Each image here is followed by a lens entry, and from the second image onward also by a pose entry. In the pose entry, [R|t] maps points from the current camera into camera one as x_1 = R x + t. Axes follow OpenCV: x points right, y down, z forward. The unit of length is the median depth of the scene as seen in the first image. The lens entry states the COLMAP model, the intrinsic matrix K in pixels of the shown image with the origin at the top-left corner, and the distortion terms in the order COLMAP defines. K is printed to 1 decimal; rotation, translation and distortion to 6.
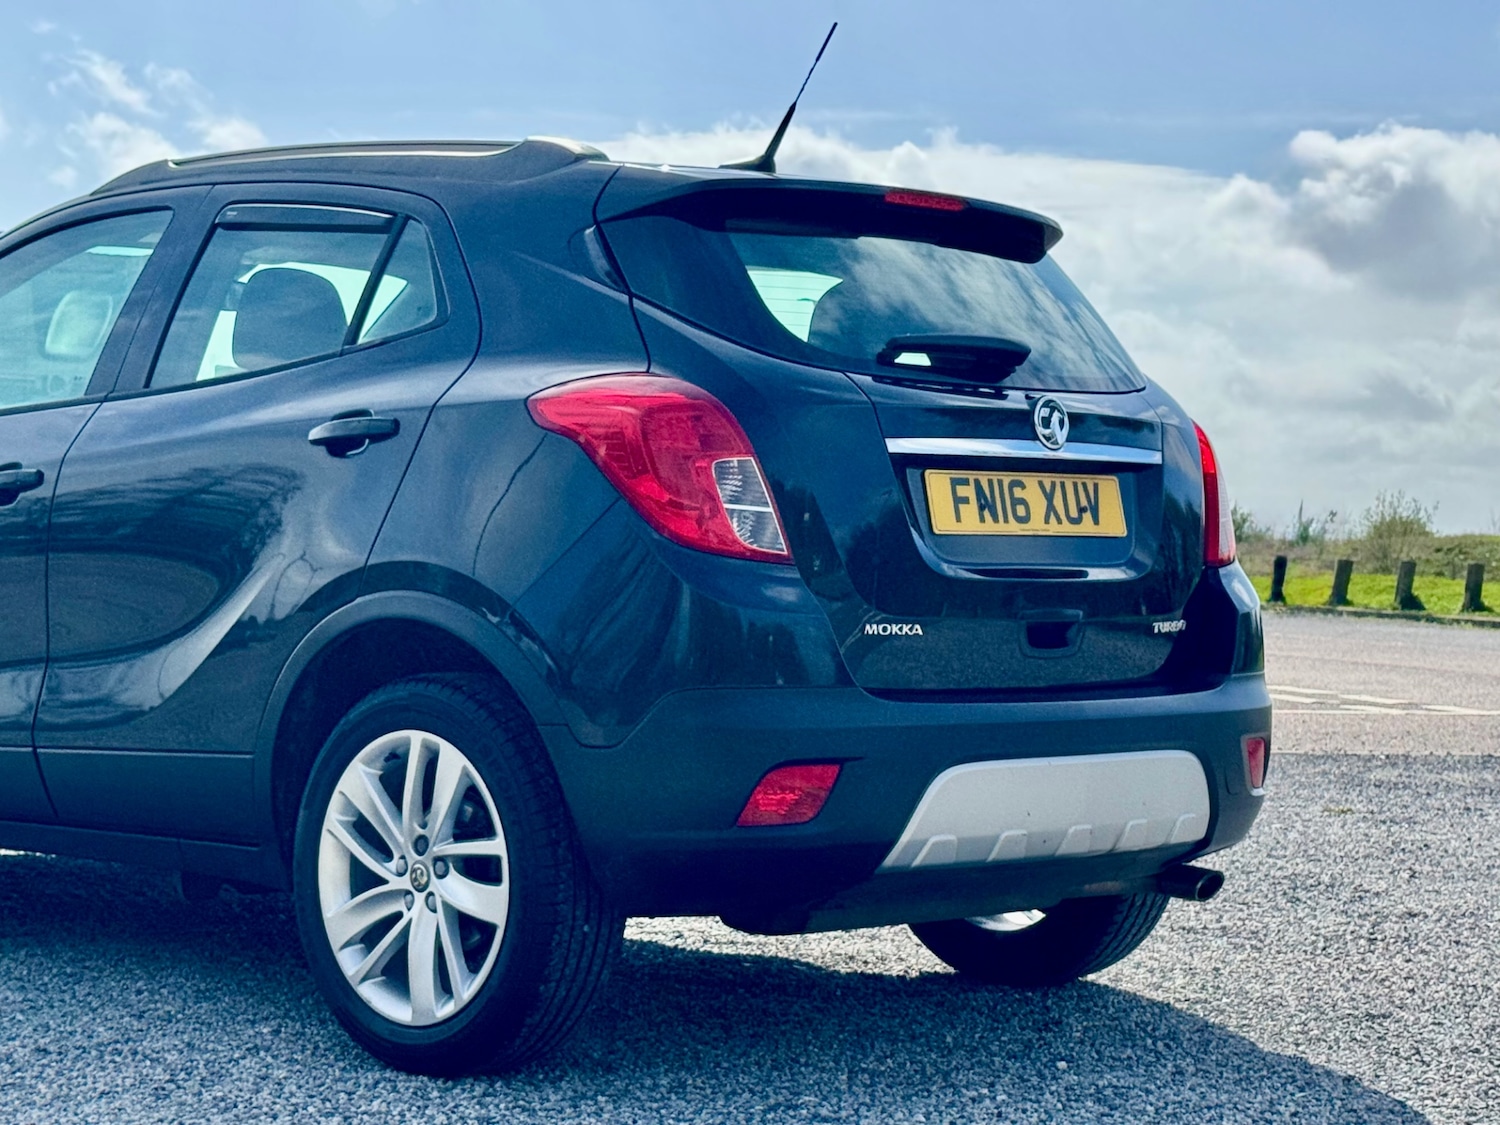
lens RADIAL K [[3247.3, 0, 742.5], [0, 3247.3, 556.3], [0, 0, 1]] dist [0.167731, 0.000000]
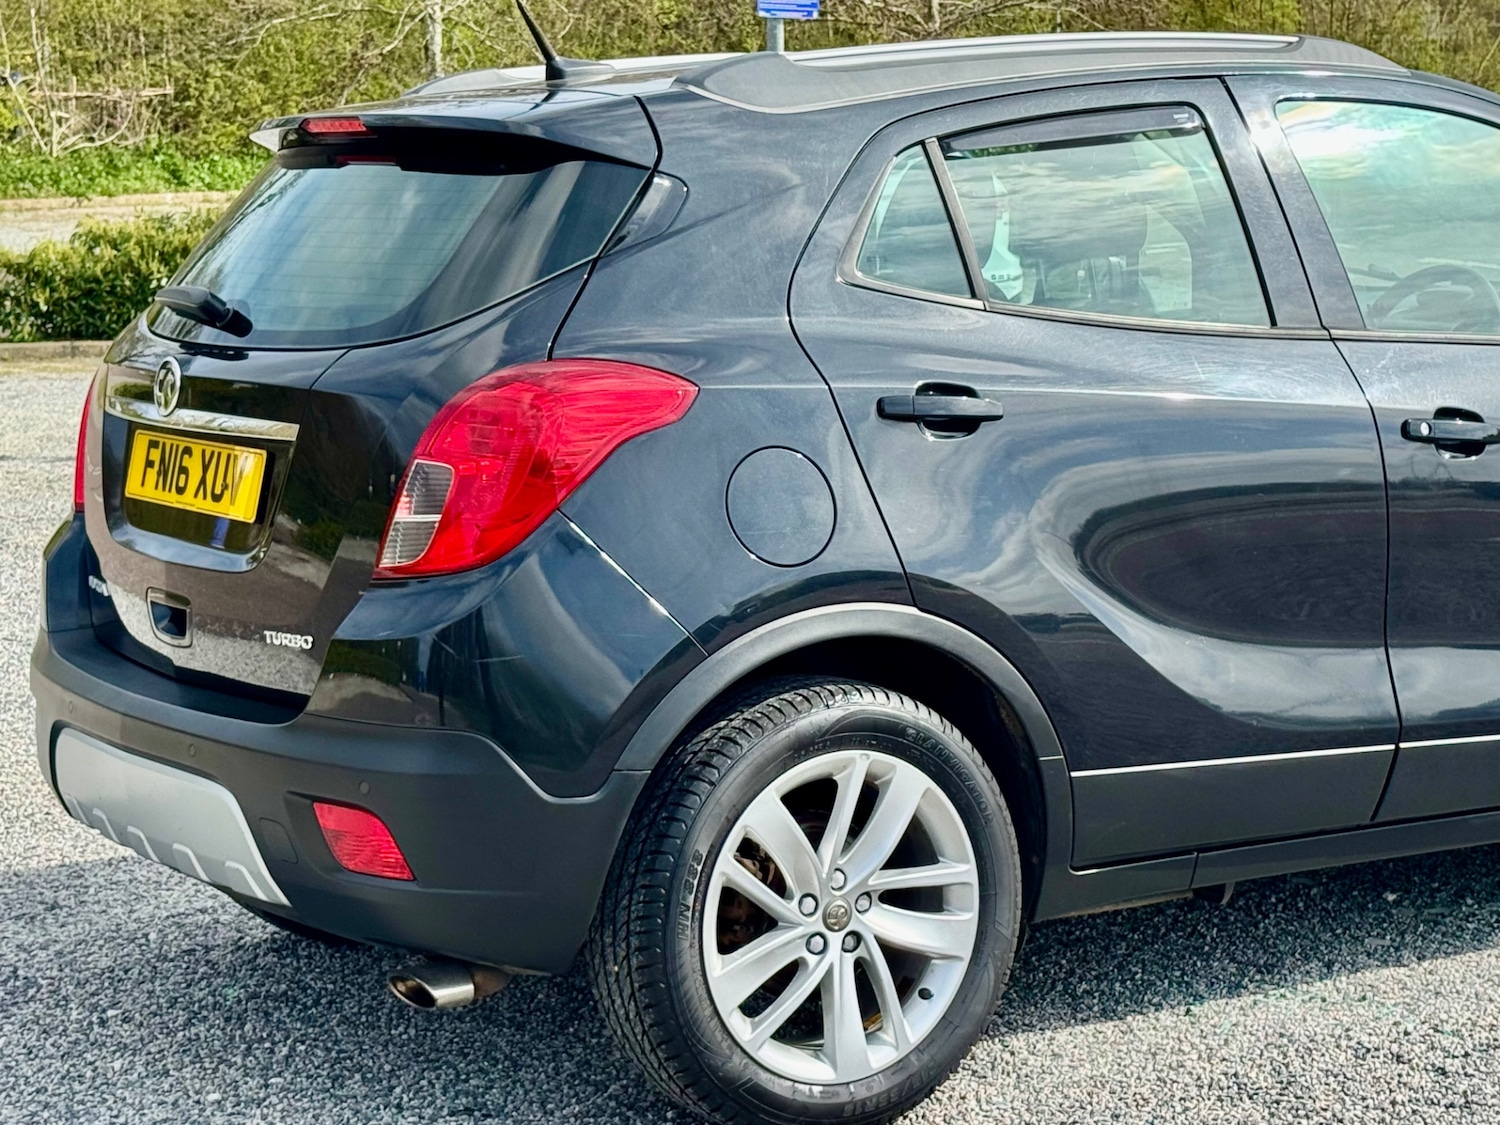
lens RADIAL K [[3247.3, 0, 745.8], [0, 3247.3, 559.8], [0, 0, 1]] dist [0.167731, 0.000000]
pose [[-0.230169, 0.112895, -0.966580, 0.928056], [0.012668, 0.993511, 0.113024, -0.092637], [0.973068, 0.013770, -0.230106, 1.356259]]
